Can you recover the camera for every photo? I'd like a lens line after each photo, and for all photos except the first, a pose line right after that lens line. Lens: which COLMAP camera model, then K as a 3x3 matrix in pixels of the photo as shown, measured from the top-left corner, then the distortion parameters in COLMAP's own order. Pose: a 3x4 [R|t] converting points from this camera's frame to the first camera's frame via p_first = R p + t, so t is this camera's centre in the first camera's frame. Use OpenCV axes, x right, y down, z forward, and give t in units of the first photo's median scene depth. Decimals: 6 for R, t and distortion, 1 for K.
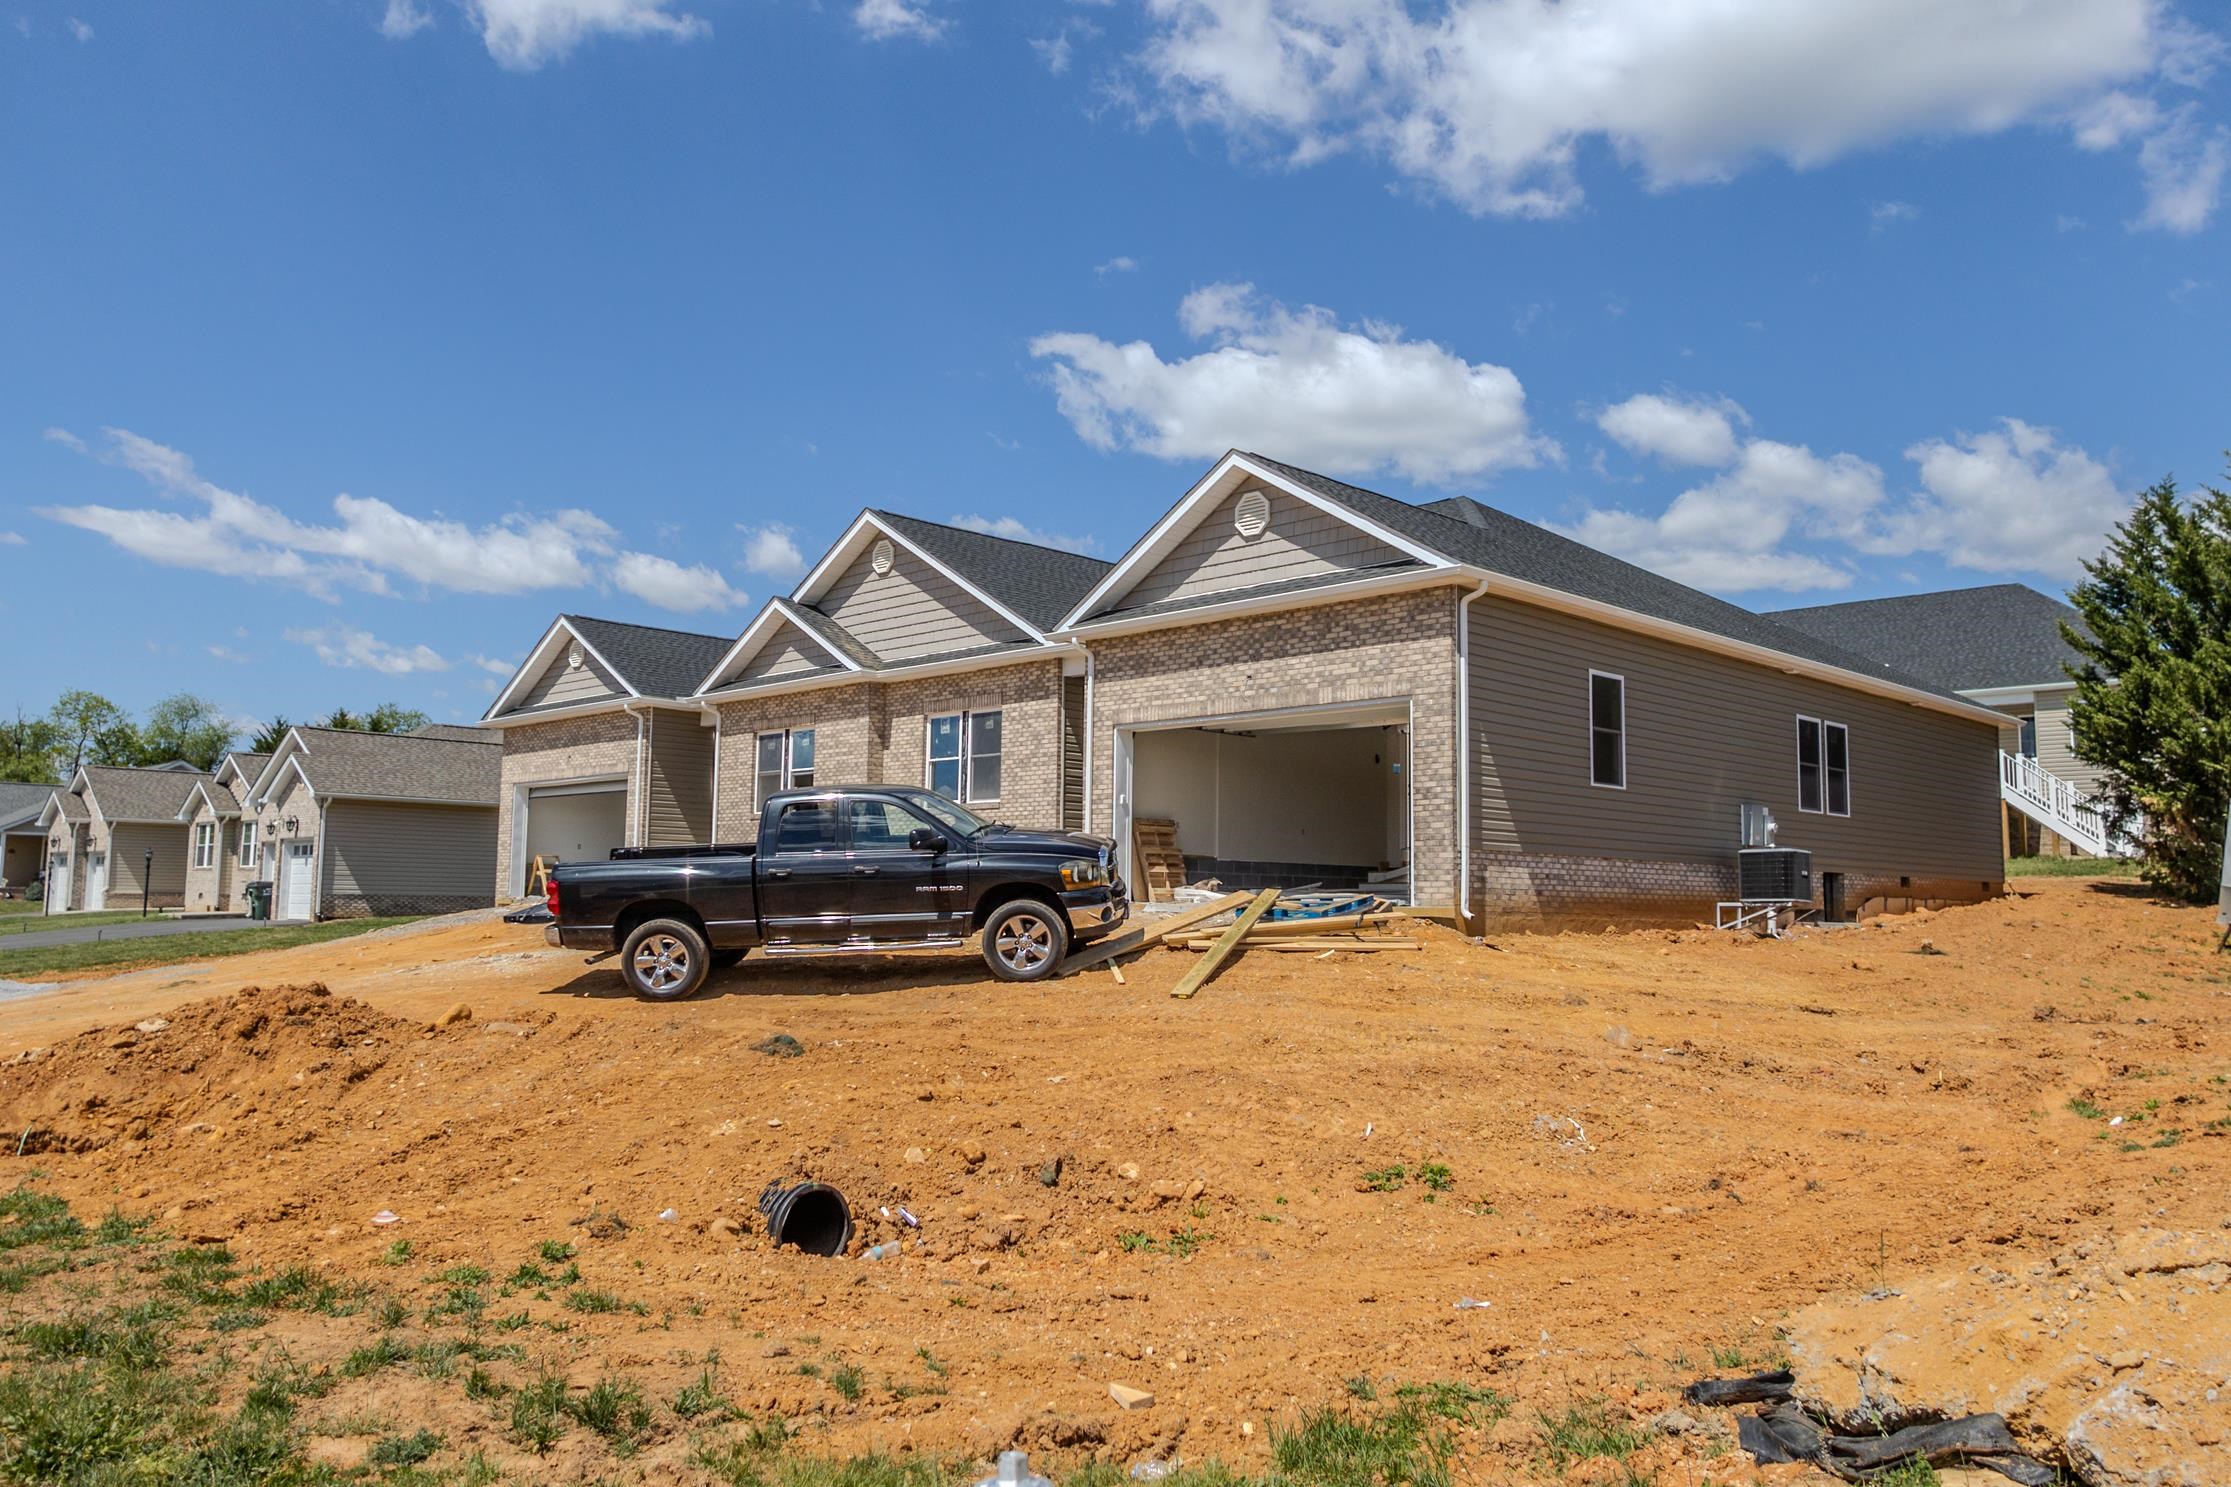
lens RADIAL K [[1652.4, 0, 1115.5], [0, 1652.4, 743.5], [0, 0, 1]] dist [0.024602, 0.001351]
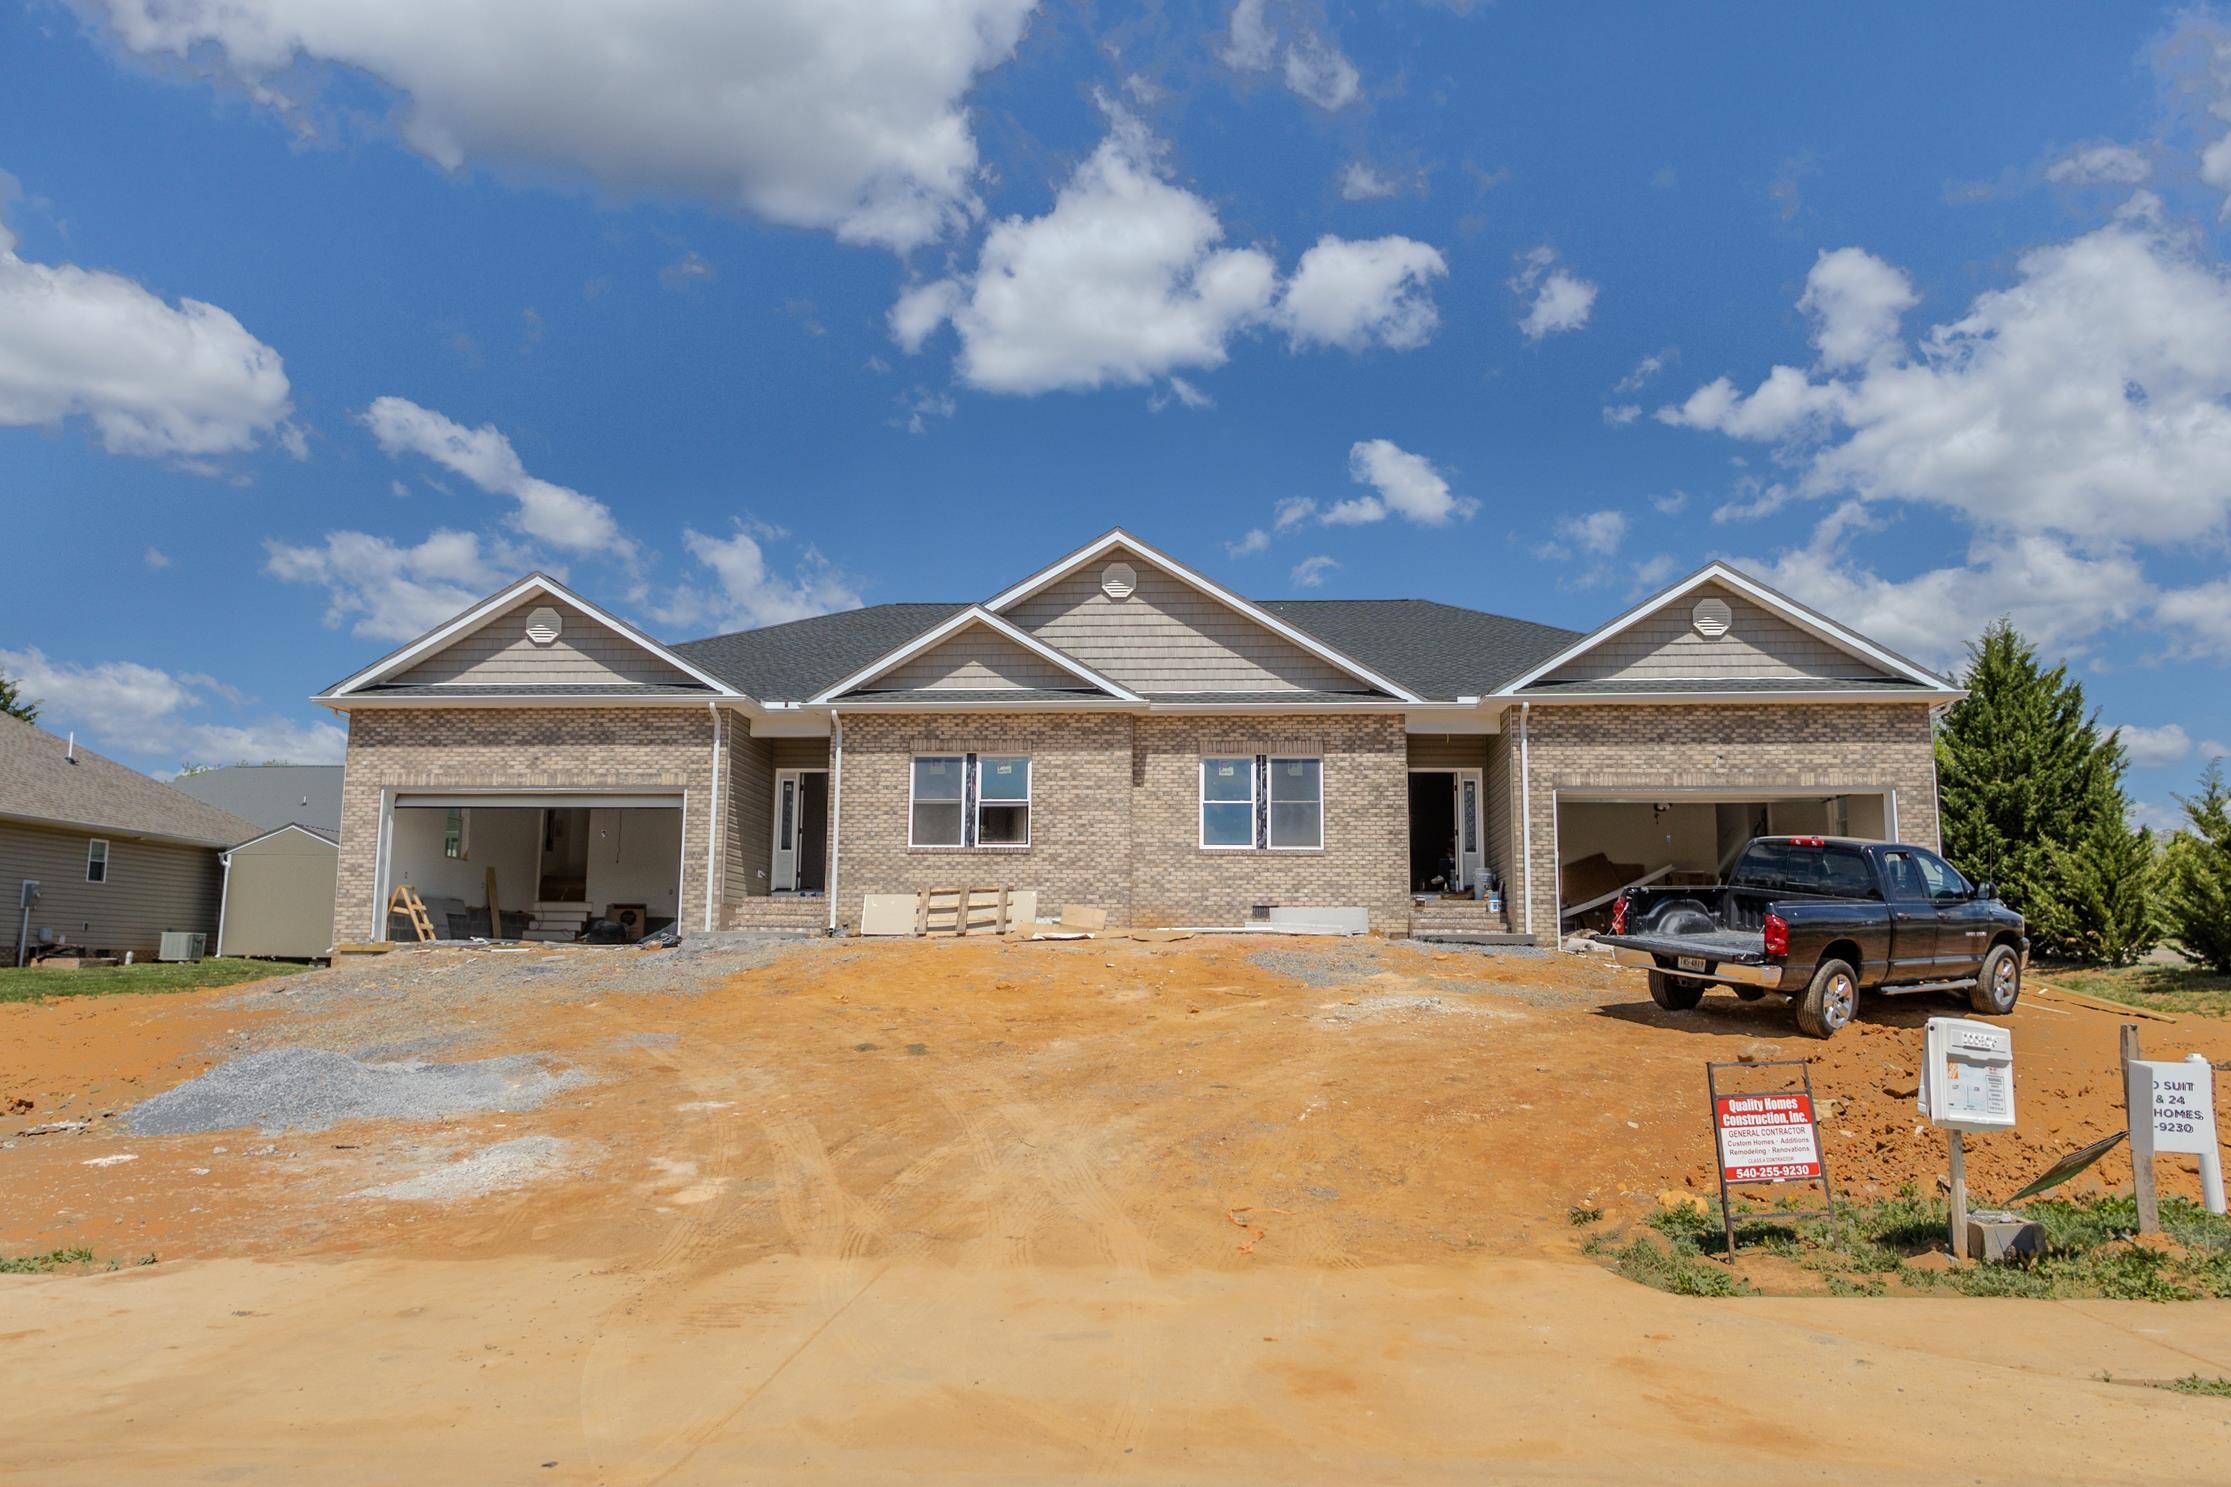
lens RADIAL K [[1652.4, 0, 1115.5], [0, 1652.4, 743.5], [0, 0, 1]] dist [0.024602, 0.001351]
pose [[0.759070, 0.089383, 0.644843, -0.832356], [-0.064747, 0.995984, -0.061838, 0.042006], [-0.647781, 0.005188, 0.761809, 0.322489]]
